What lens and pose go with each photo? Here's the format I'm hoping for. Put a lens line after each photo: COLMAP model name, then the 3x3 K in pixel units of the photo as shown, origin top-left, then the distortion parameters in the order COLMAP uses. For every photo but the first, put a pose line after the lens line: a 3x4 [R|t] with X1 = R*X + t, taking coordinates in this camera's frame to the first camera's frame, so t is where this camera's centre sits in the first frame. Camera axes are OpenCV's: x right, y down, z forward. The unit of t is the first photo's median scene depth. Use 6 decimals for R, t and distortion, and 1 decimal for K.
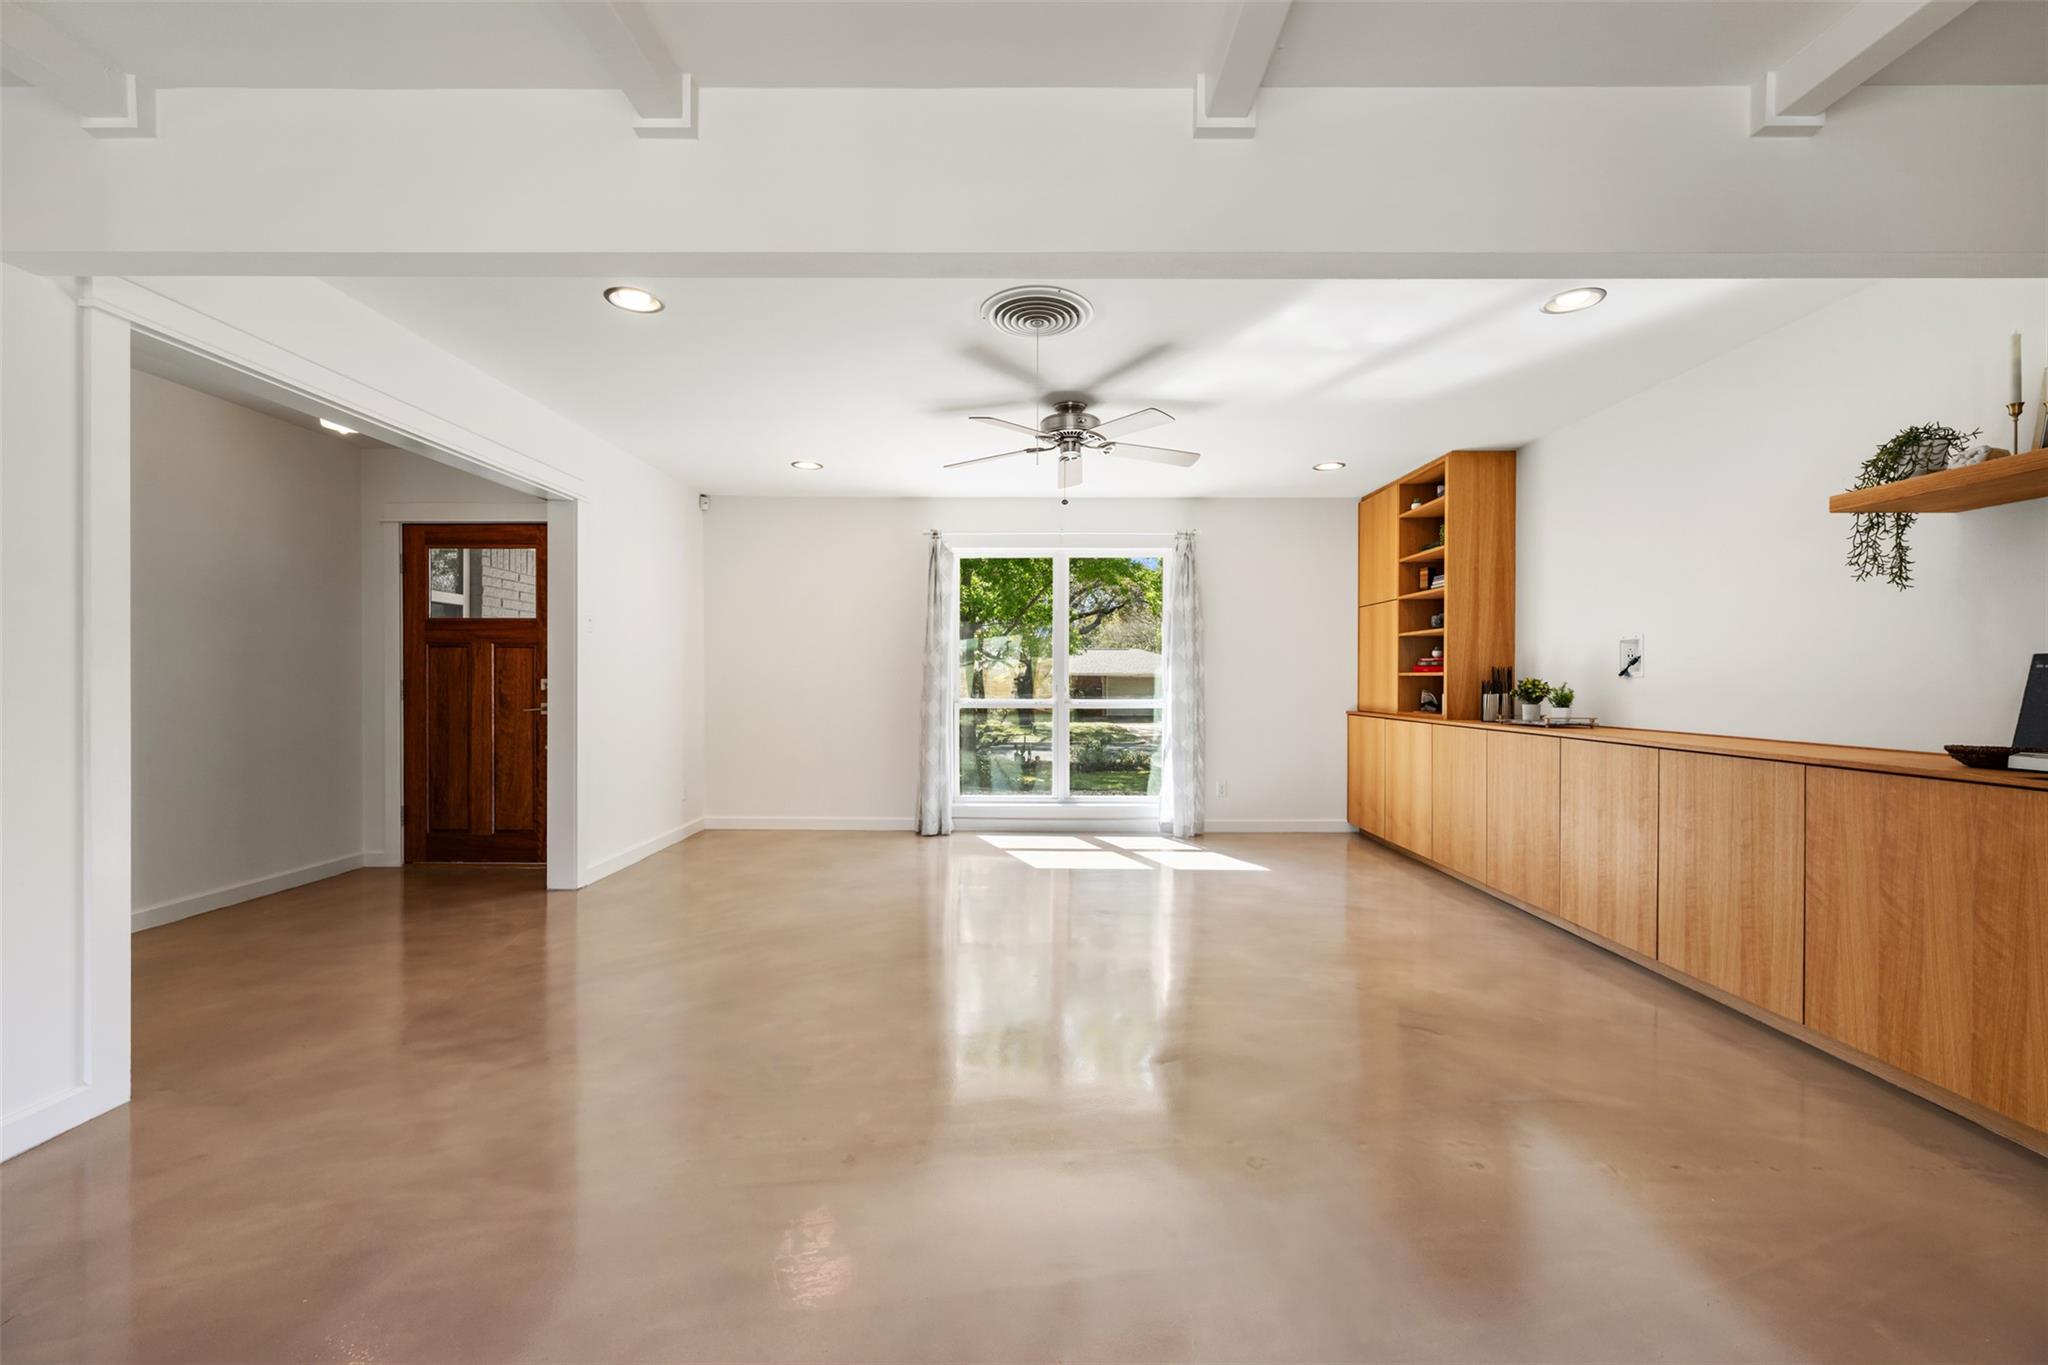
lens RADIAL K [[809.6, 0, 1022.5], [0, 809.6, 678.1], [0, 0, 1]] dist [-0.001128, -0.000058]
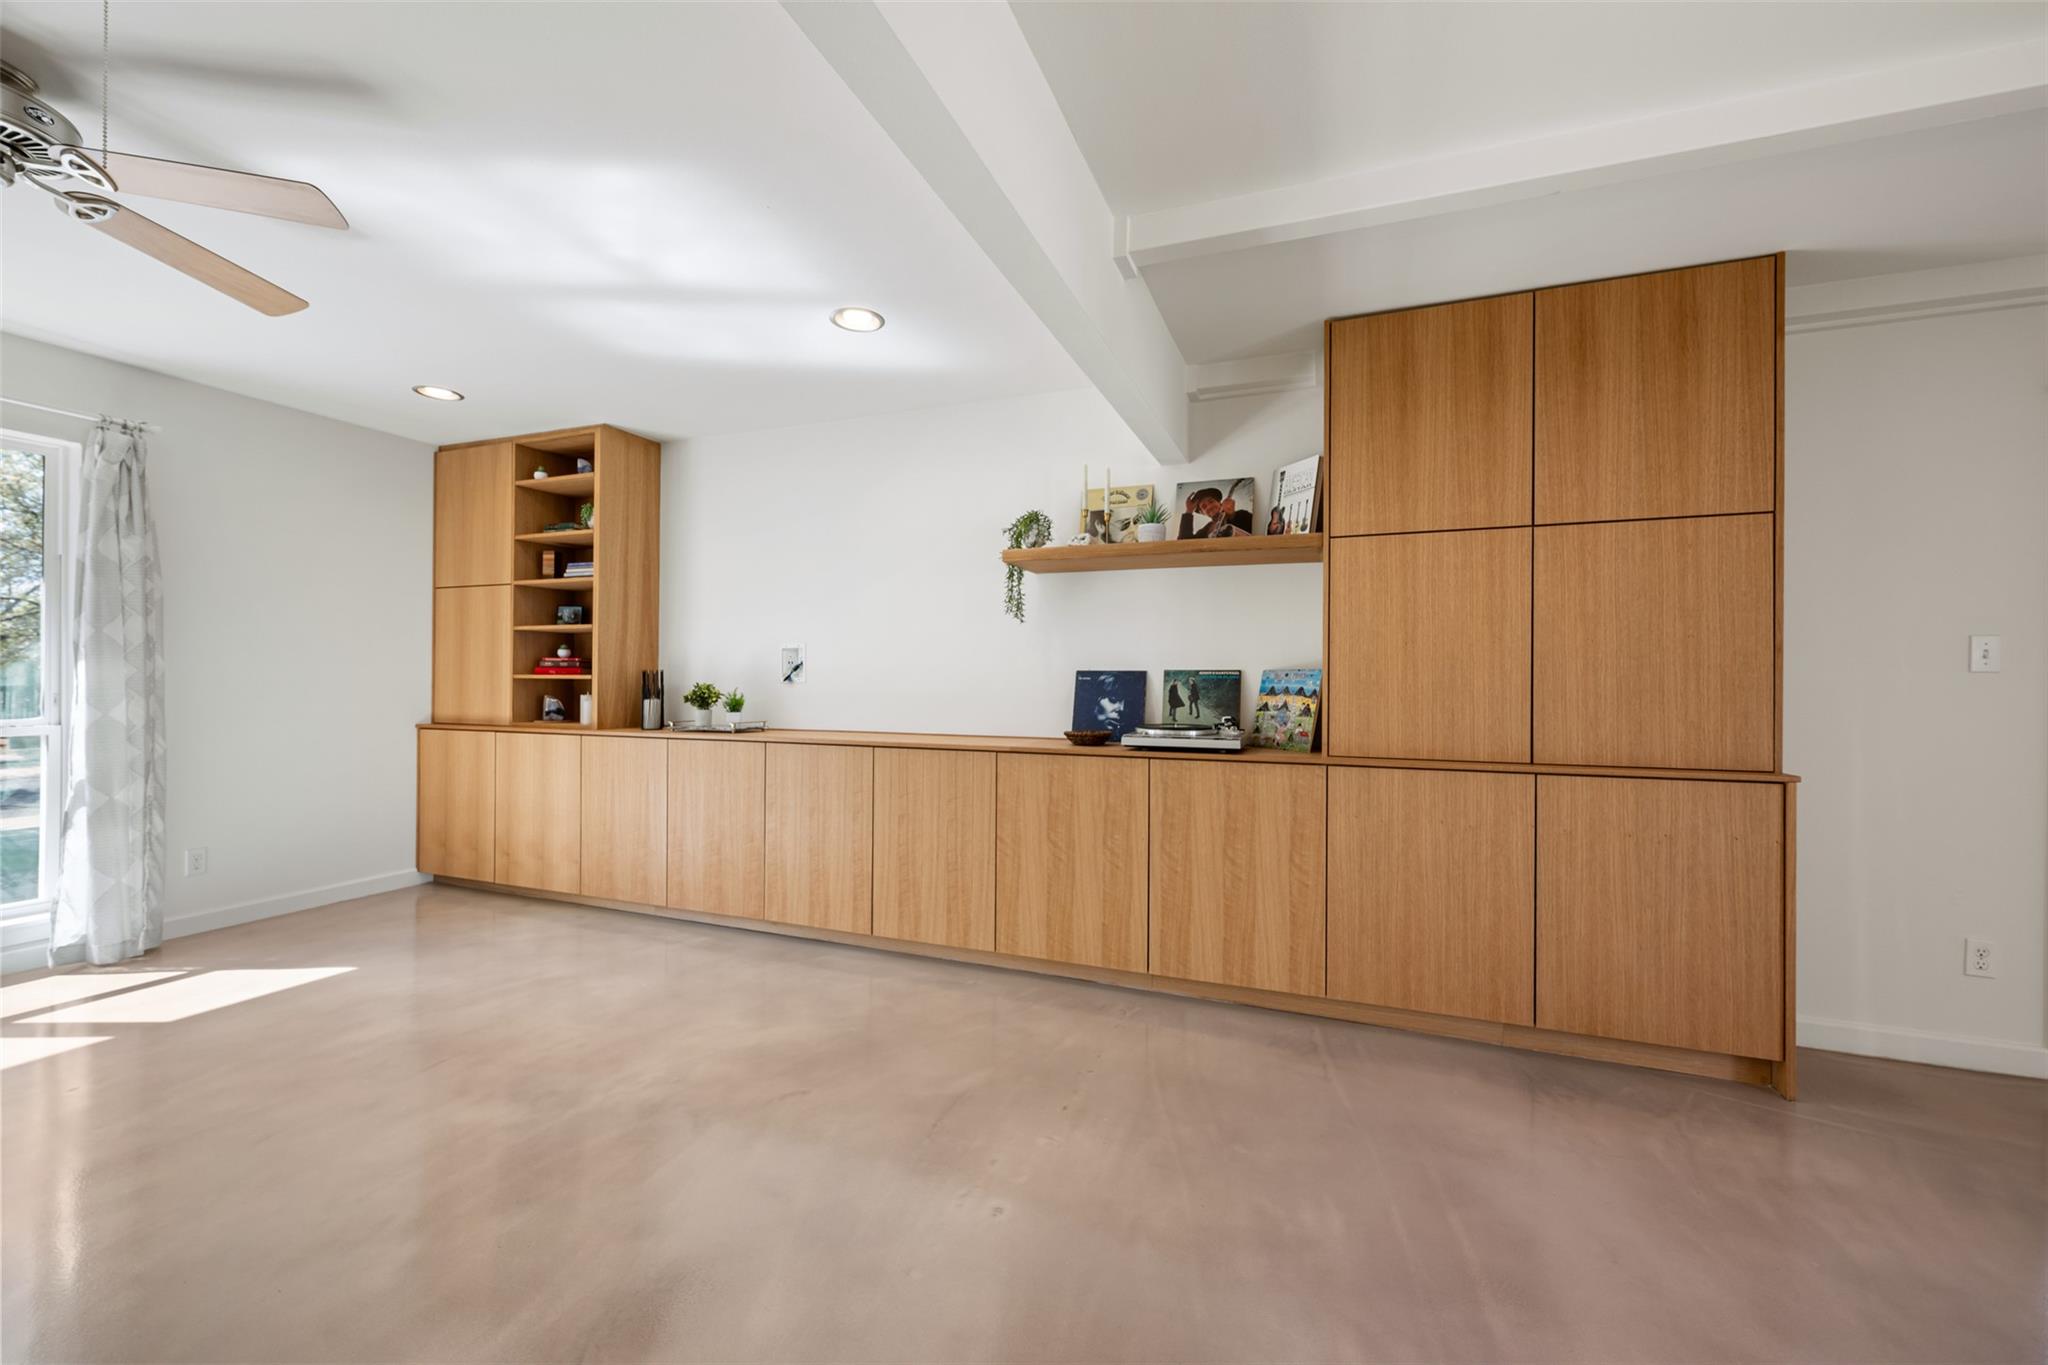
lens RADIAL K [[803.6, 0, 1024.0], [0, 803.6, 682.5], [0, 0, 1]] dist [0.000607, 0.000133]
pose [[0.360094, 0.000307, 0.932916, -0.117394], [-0.007125, 0.999972, 0.002421, -0.004724], [-0.932889, -0.007519, 0.360086, 0.252753]]
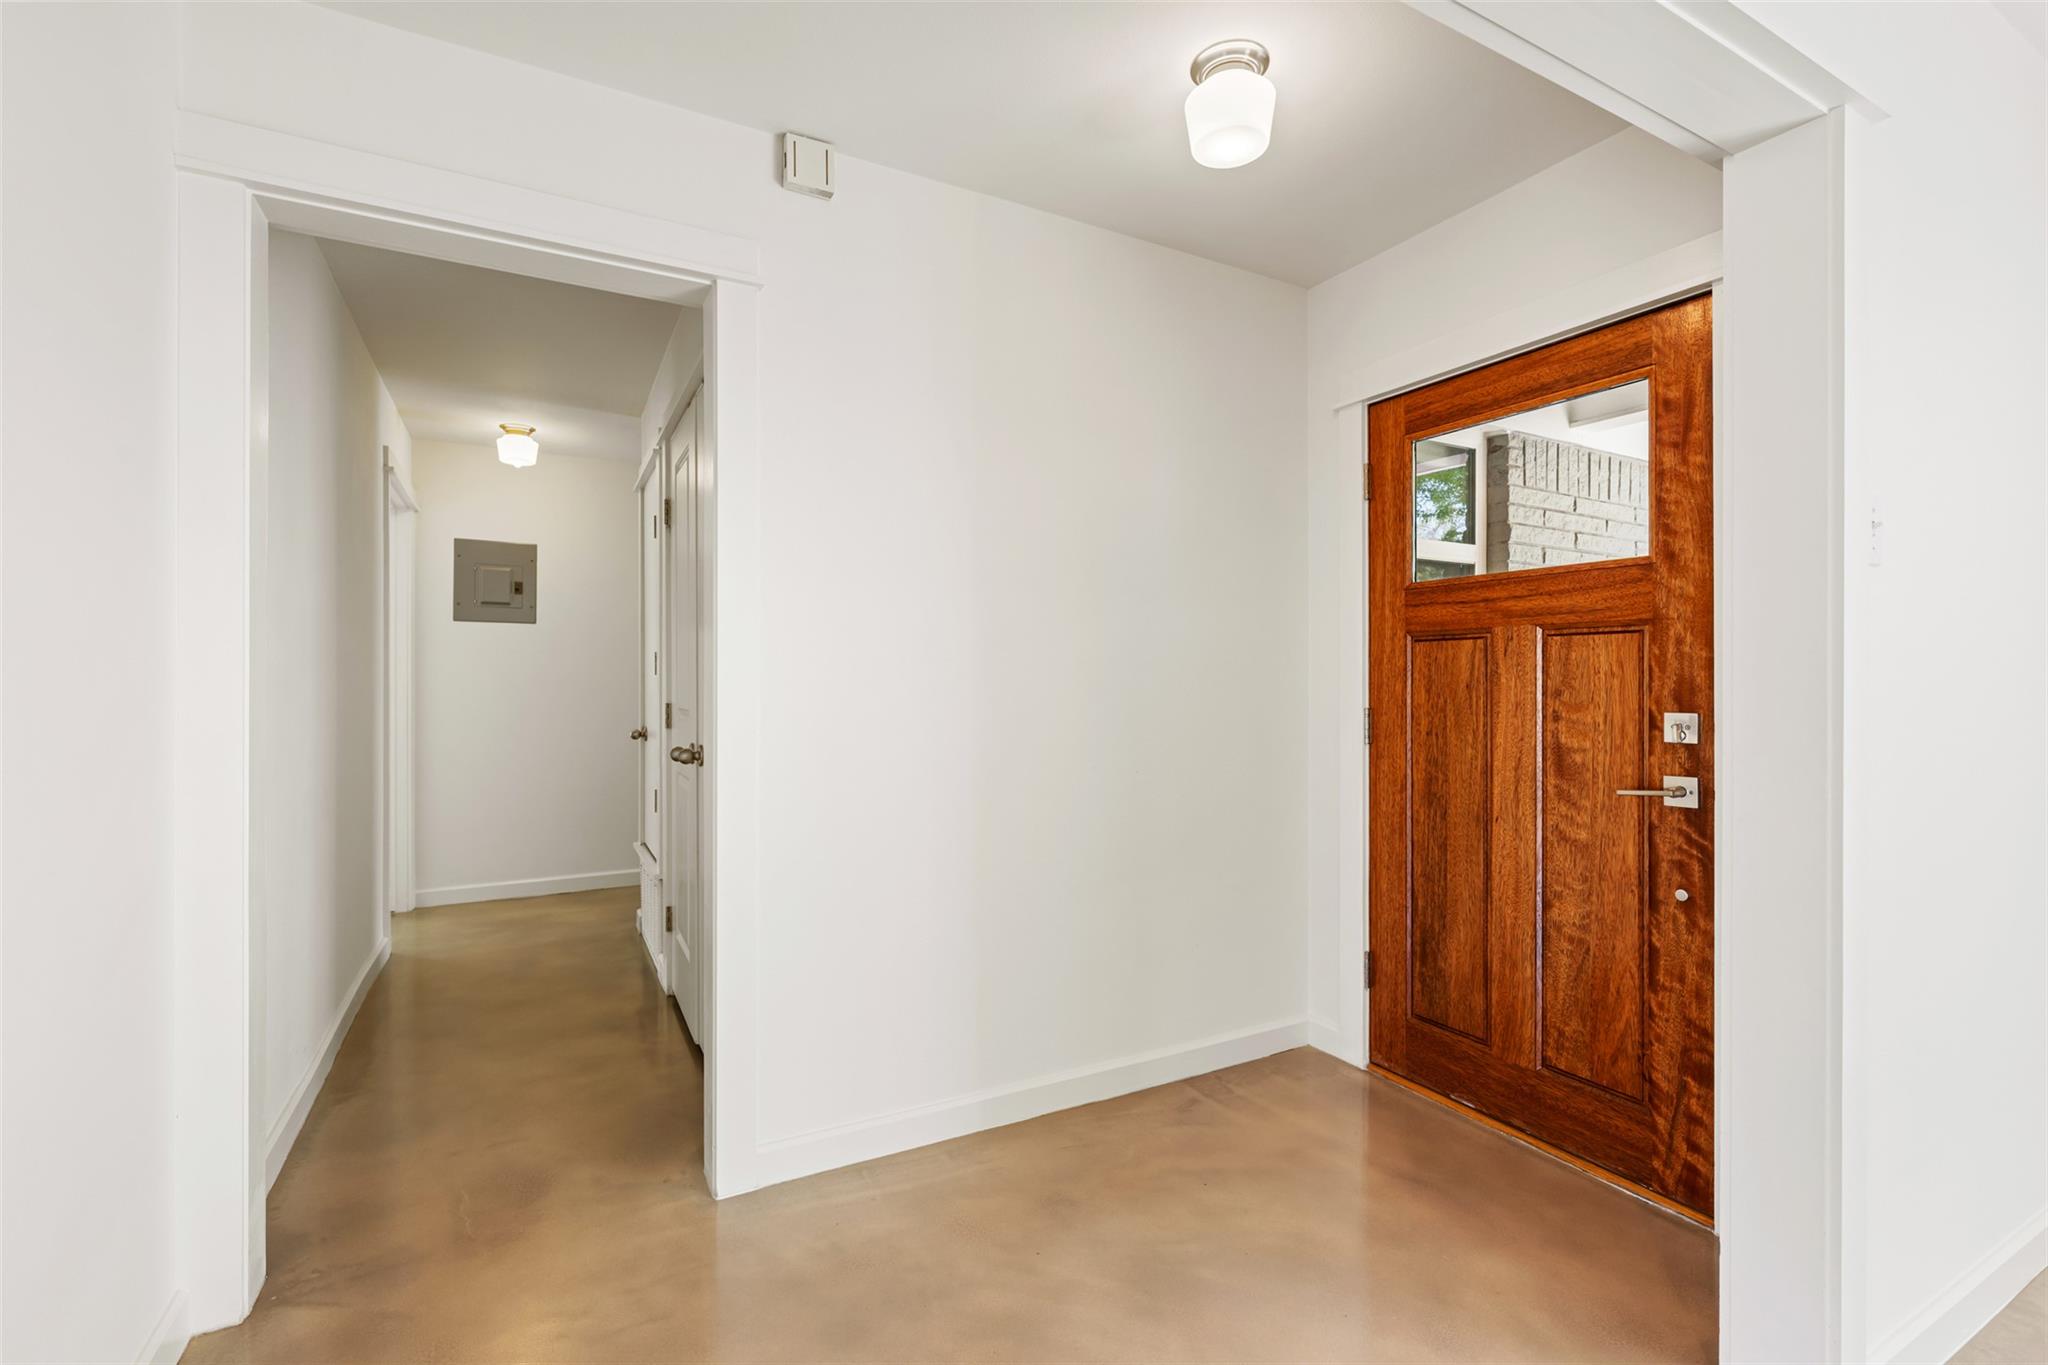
lens RADIAL K [[905.2, 0, 1024.0], [0, 905.2, 682.5], [0, 0, 1]] dist [-0.000785, -0.000078]
pose [[0.484844, 0.000253, -0.874601, -0.366559], [-0.002914, 0.999995, -0.001327, -0.011874], [0.874596, 0.003192, 0.484842, 0.526821]]
